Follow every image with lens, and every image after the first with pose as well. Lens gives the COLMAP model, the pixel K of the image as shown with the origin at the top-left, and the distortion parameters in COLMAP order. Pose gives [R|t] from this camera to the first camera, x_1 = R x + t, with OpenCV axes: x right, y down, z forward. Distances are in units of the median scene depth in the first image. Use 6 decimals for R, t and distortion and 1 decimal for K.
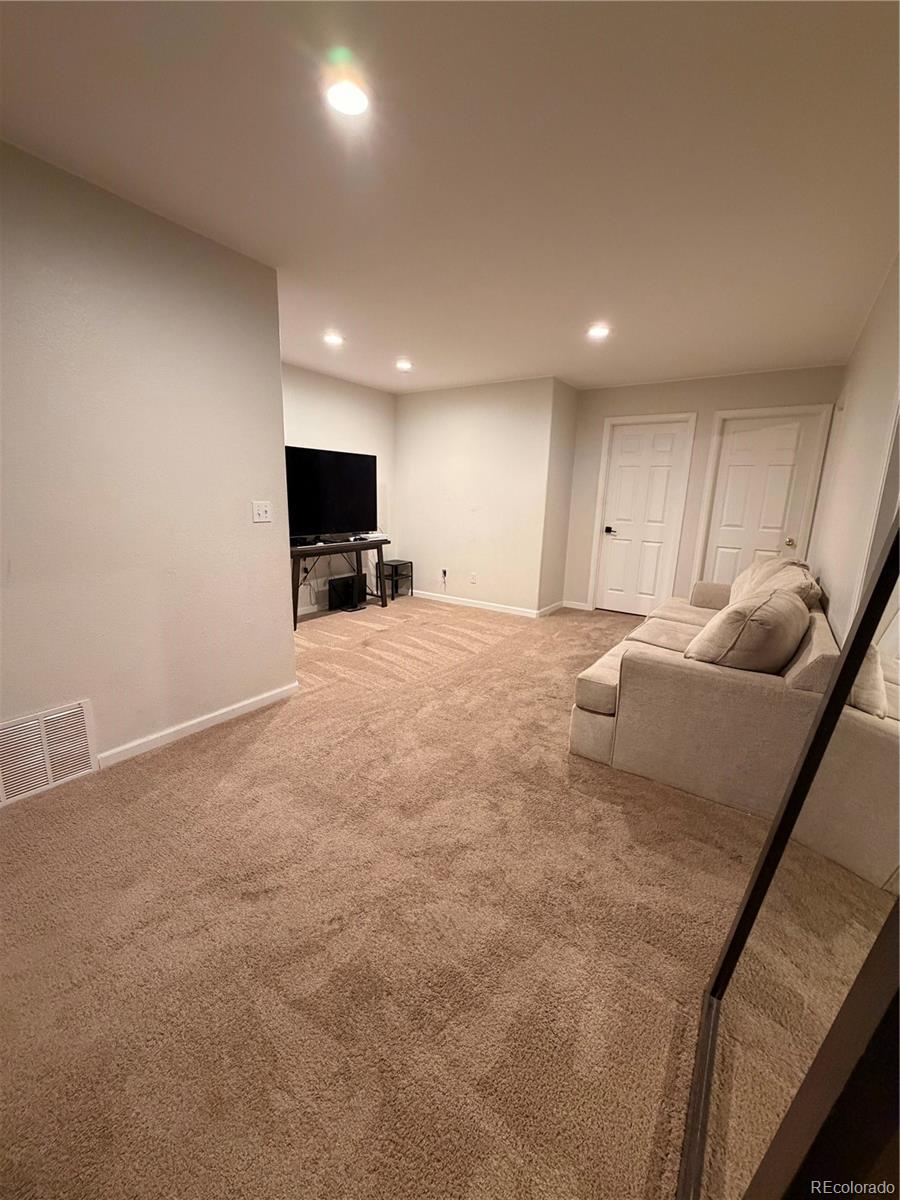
lens RADIAL K [[470.8, 0, 450.0], [0, 470.8, 600.0], [0, 0, 1]] dist [-0.000630, -0.000052]
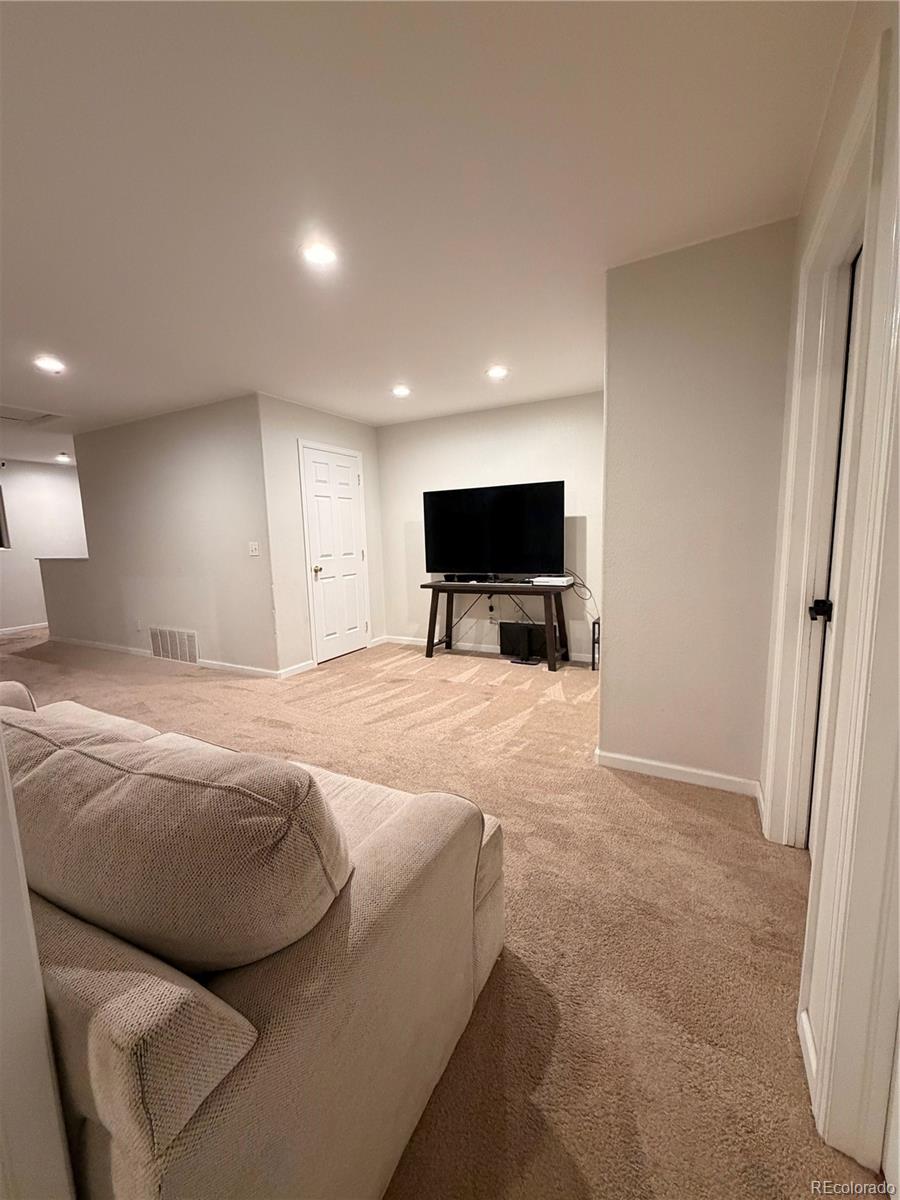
lens RADIAL K [[470.8, 0, 450.0], [0, 470.8, 600.0], [0, 0, 1]] dist [-0.000630, -0.000052]
pose [[0.108694, 0.100409, -0.988991, 0.756845], [-0.188600, 0.978899, 0.078656, -0.163771], [0.976020, 0.177974, 0.125338, 0.916977]]
